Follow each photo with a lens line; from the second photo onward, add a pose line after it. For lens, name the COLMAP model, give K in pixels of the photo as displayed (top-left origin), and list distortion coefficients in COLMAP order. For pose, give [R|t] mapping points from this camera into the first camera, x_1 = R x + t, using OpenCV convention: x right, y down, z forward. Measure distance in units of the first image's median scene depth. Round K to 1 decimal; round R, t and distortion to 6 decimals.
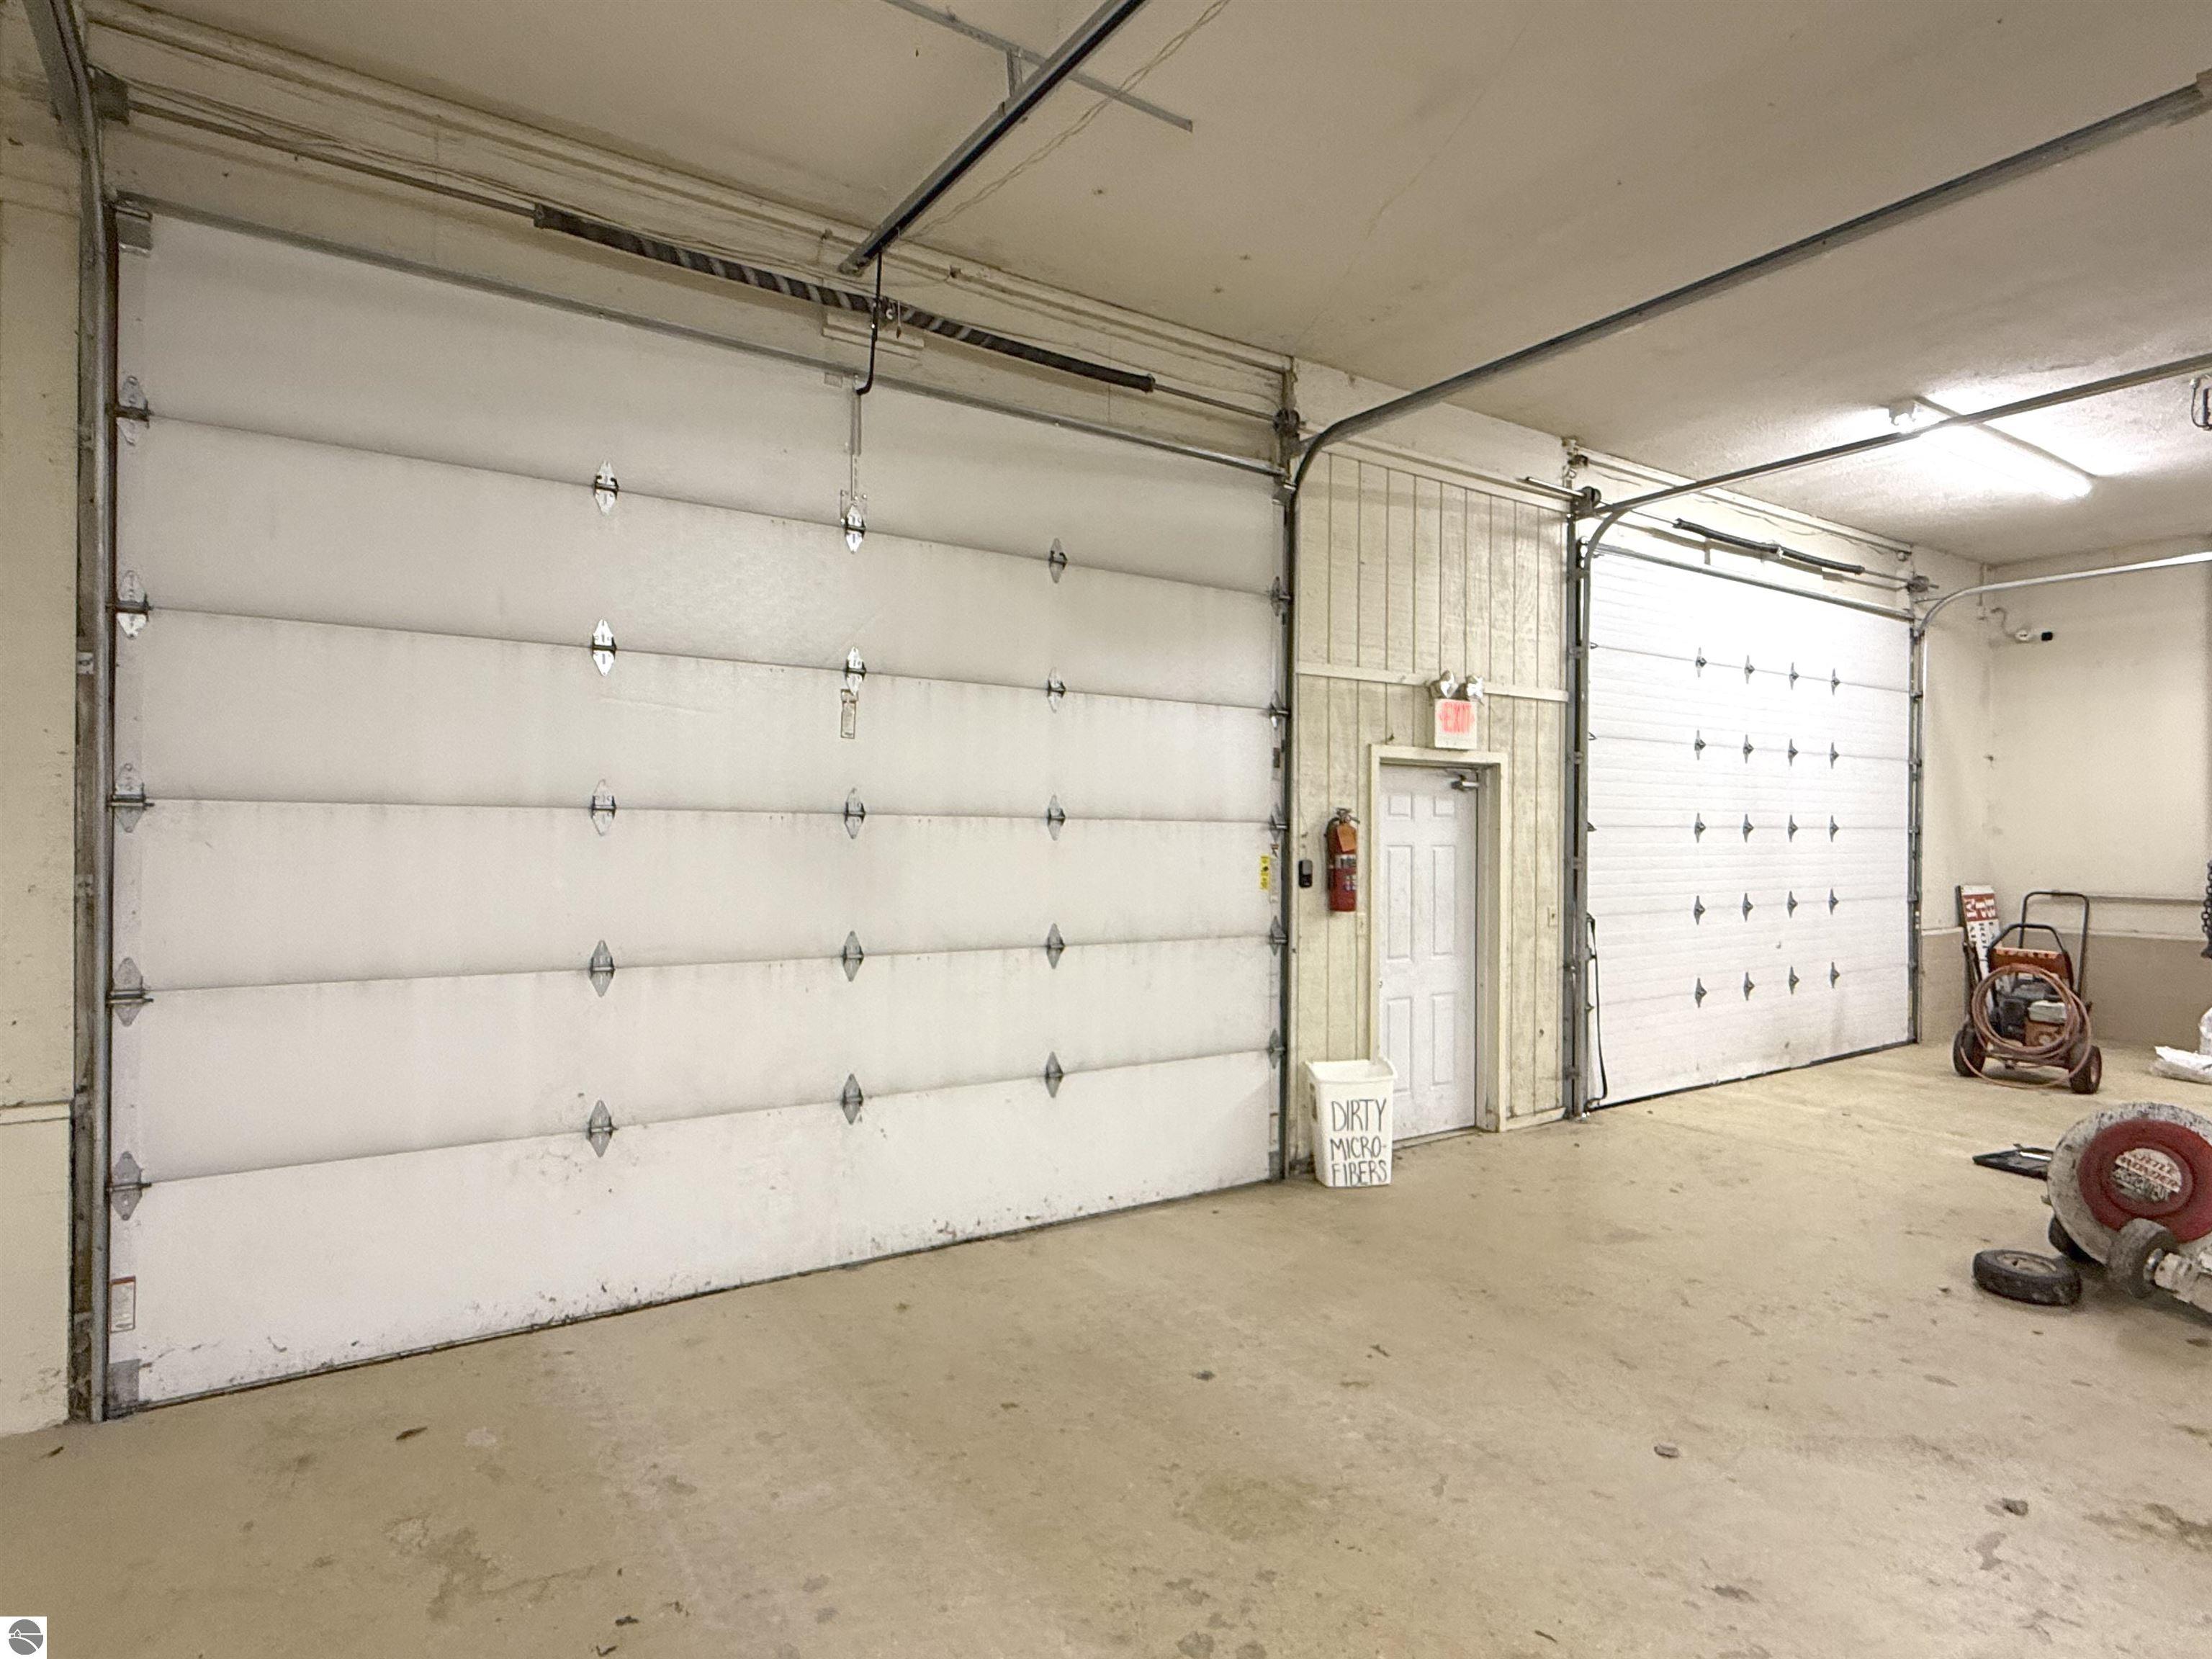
lens RADIAL K [[1194.9, 0, 1106.0], [0, 1194.9, 829.5], [0, 0, 1]] dist [0.002682, 0.000571]
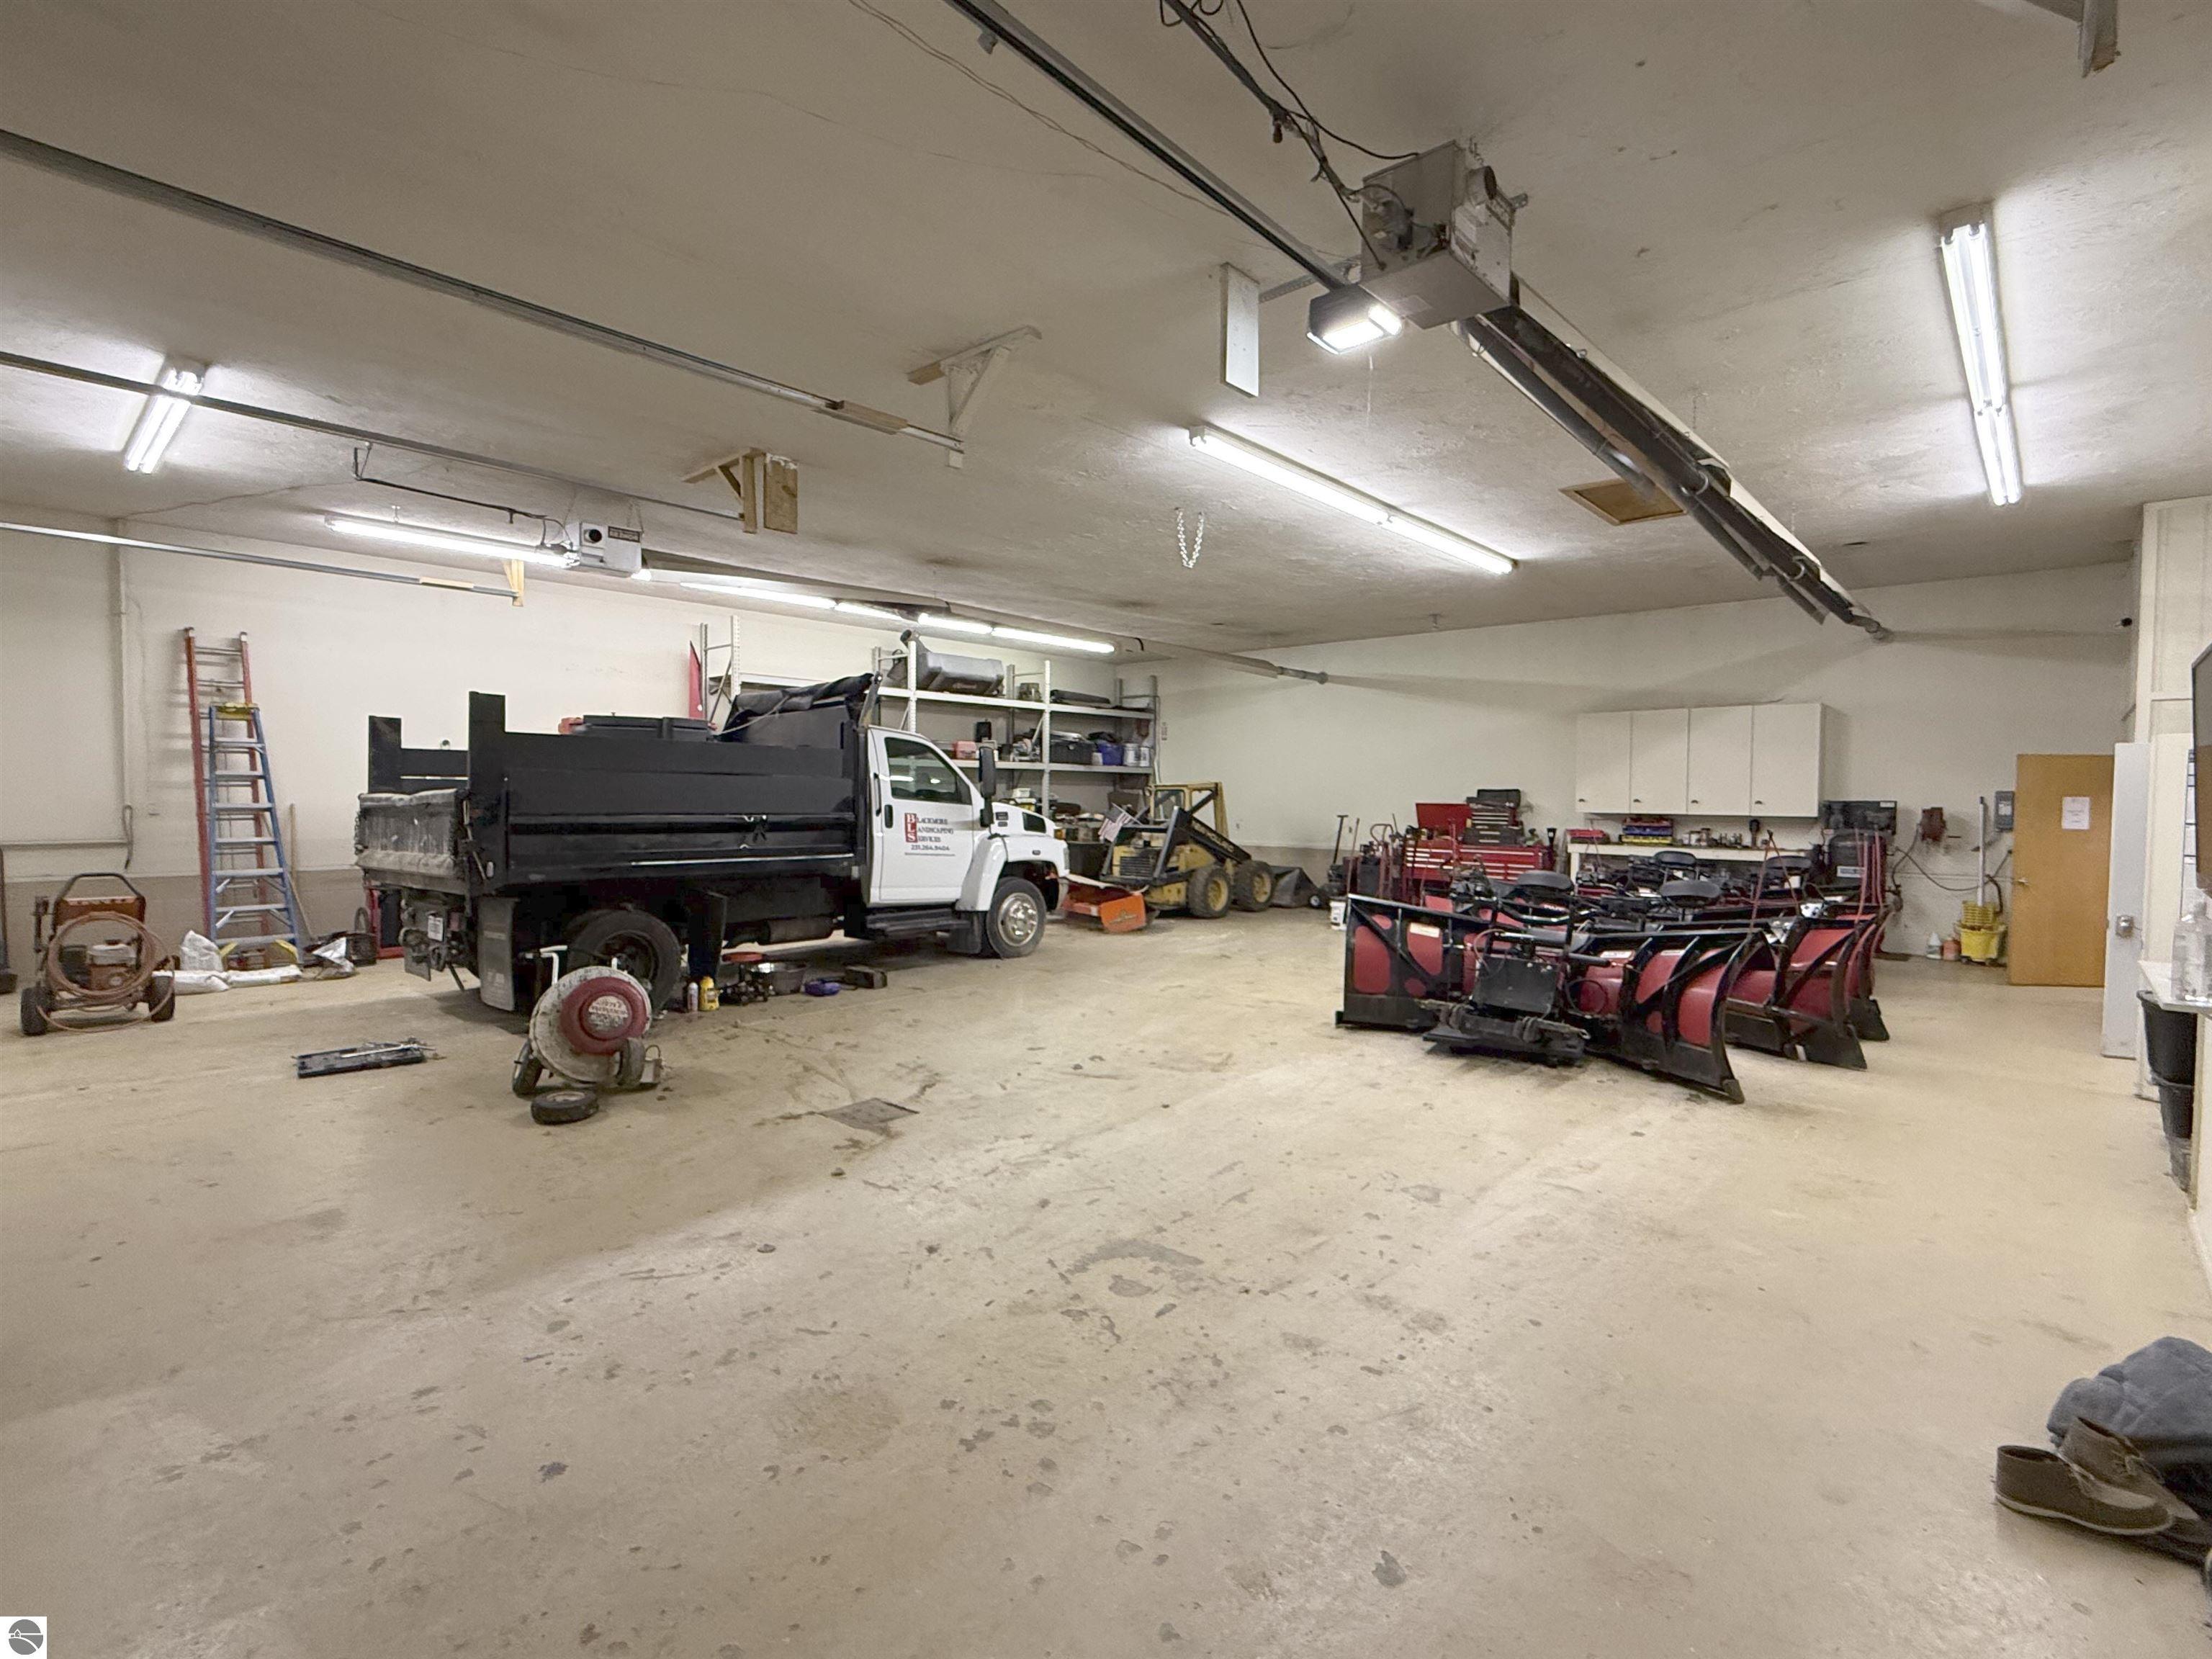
lens RADIAL K [[1043.6, 0, 1106.0], [0, 1043.6, 829.5], [0, 0, 1]] dist [-0.001176, -0.000235]
pose [[-0.239751, -0.042133, 0.969920, -0.696921], [-0.013250, 0.999107, 0.040126, -0.014411], [-0.970744, -0.003231, -0.240095, 0.825191]]
